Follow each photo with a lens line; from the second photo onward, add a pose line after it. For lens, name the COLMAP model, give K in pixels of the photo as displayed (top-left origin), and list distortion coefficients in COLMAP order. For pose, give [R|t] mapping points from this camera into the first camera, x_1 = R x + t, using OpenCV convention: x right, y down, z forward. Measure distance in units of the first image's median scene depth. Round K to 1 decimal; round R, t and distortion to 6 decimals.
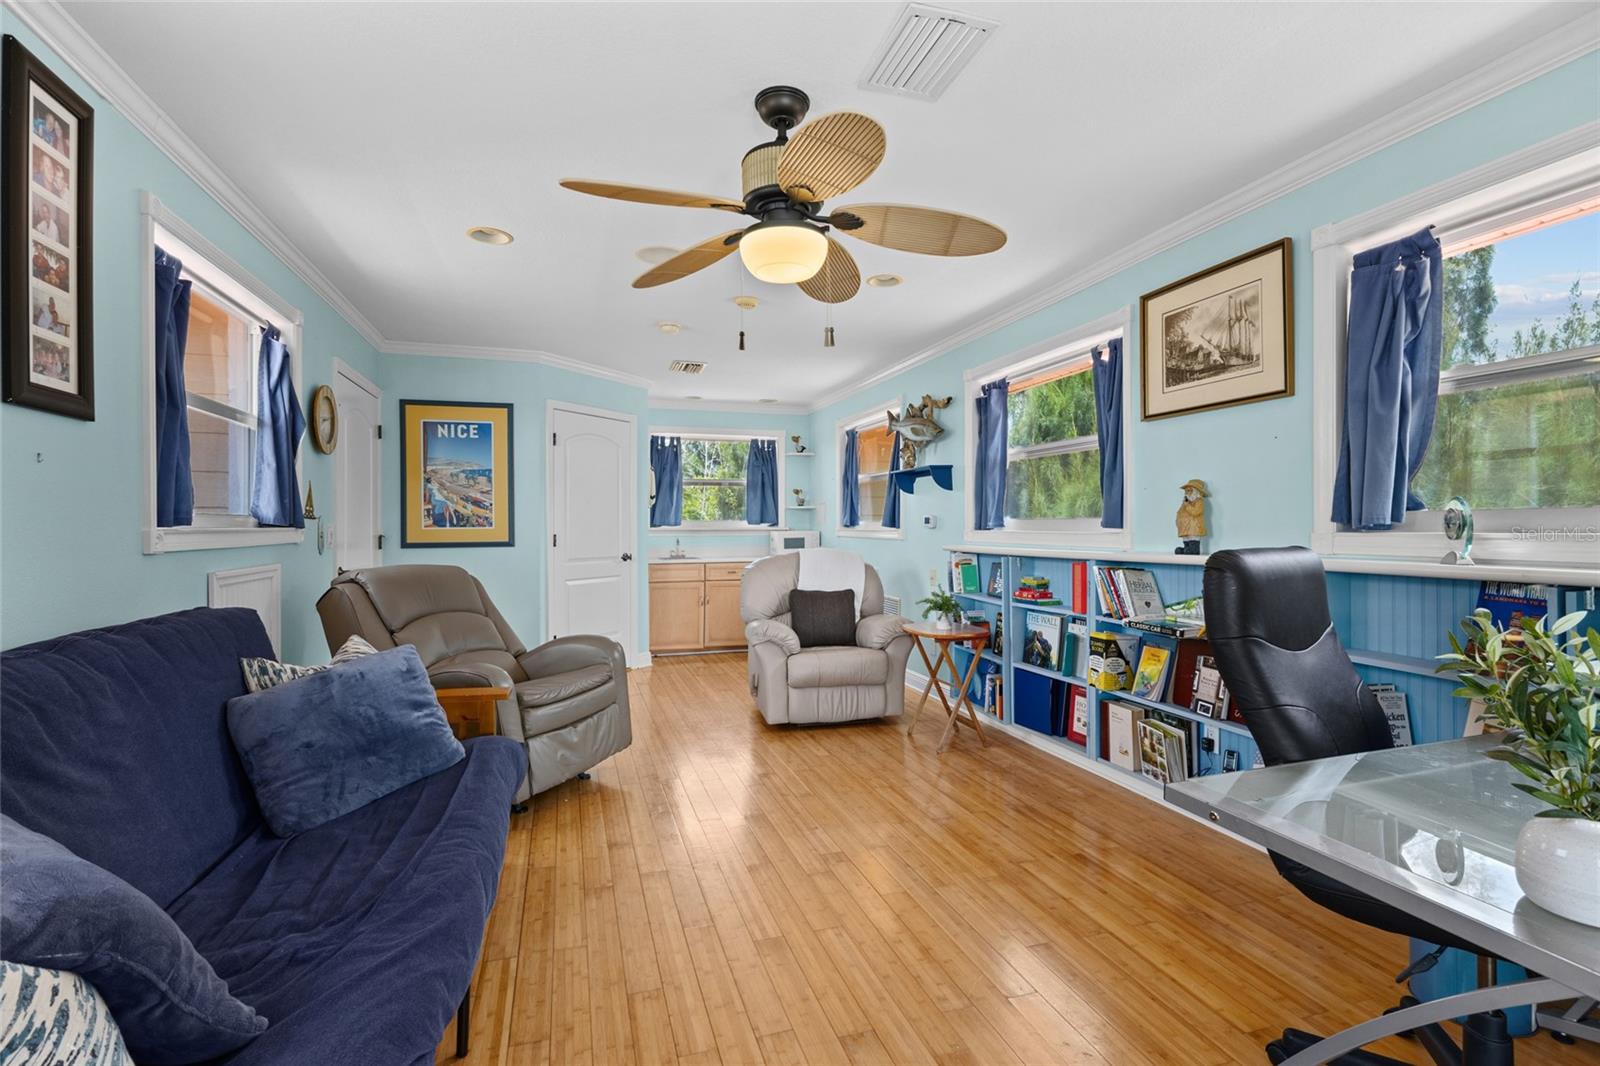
lens RADIAL K [[735.5, 0, 799.1], [0, 735.5, 527.2], [0, 0, 1]] dist [0.001624, 0.001543]
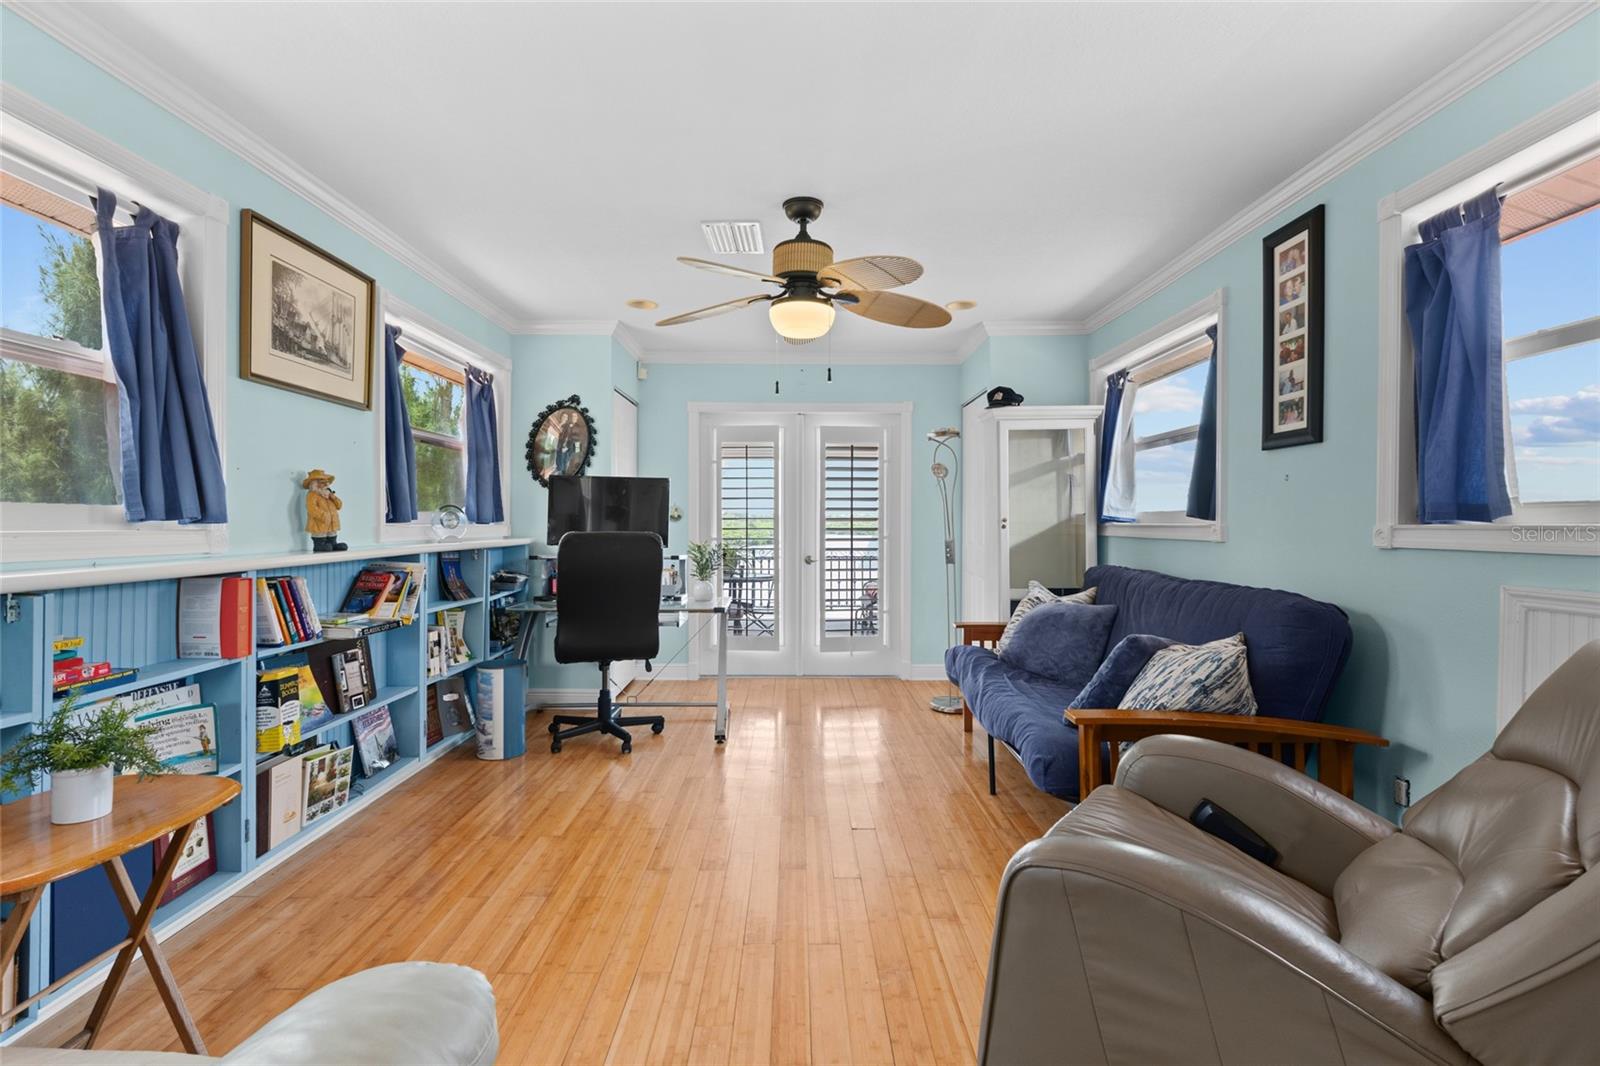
lens RADIAL K [[735.5, 0, 797.5], [0, 735.5, 523.6], [0, 0, 1]] dist [0.001624, 0.001543]
pose [[-0.953038, -0.001179, 0.302847, -0.310945], [-0.000779, 0.999999, 0.001442, 0.000623], [-0.302849, 0.001138, -0.953038, 1.688788]]
